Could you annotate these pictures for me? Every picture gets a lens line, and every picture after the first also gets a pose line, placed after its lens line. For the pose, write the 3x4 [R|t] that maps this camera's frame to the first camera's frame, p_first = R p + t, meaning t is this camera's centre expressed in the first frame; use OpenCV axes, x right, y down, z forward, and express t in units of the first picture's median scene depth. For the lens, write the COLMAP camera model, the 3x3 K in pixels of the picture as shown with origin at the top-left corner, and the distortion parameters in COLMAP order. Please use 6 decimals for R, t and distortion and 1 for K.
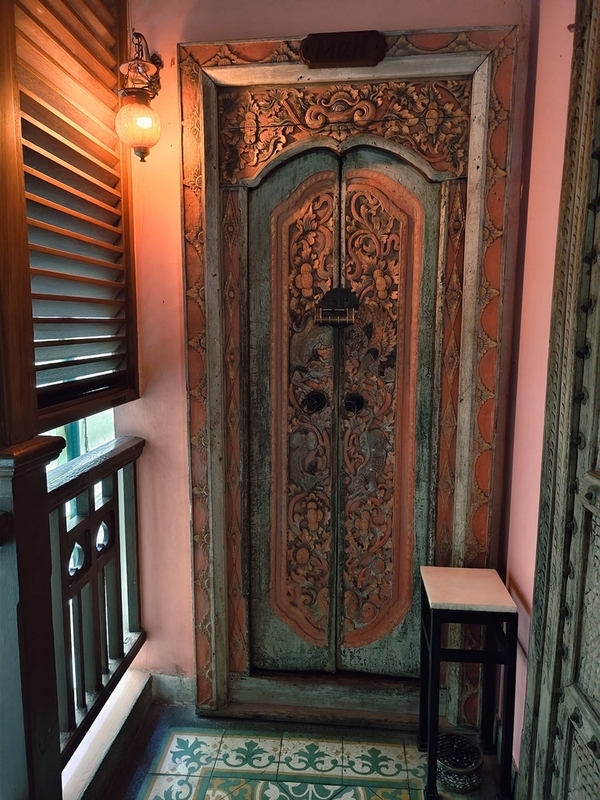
lens RADIAL K [[543.0, 0, 300.0], [0, 543.0, 400.0], [0, 0, 1]] dist [0.041442, -0.047067]
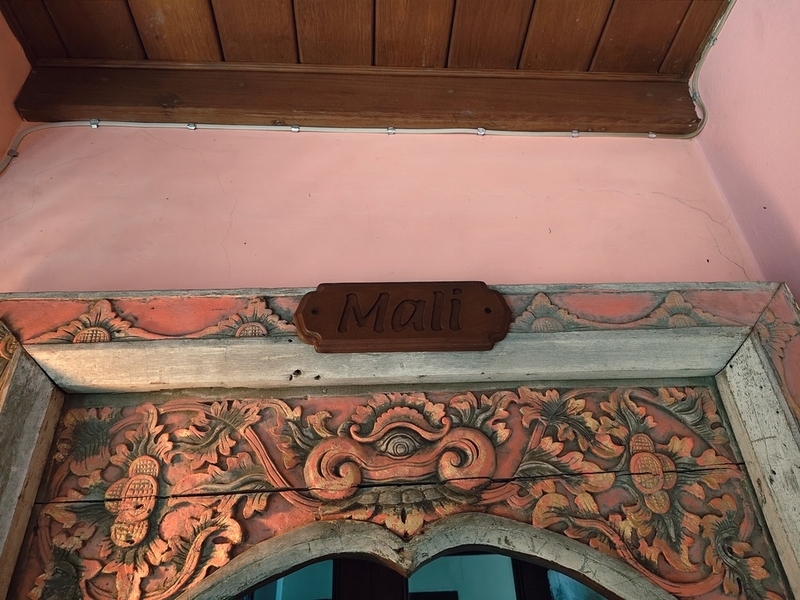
lens RADIAL K [[543.0, 0, 400.0], [0, 543.0, 300.0], [0, 0, 1]] dist [0.041442, -0.047067]
pose [[0.985834, 0.046638, 0.161107, 0.008935], [0.074133, 0.740472, -0.667986, -0.360880], [-0.150449, 0.670467, 0.726526, 0.666652]]
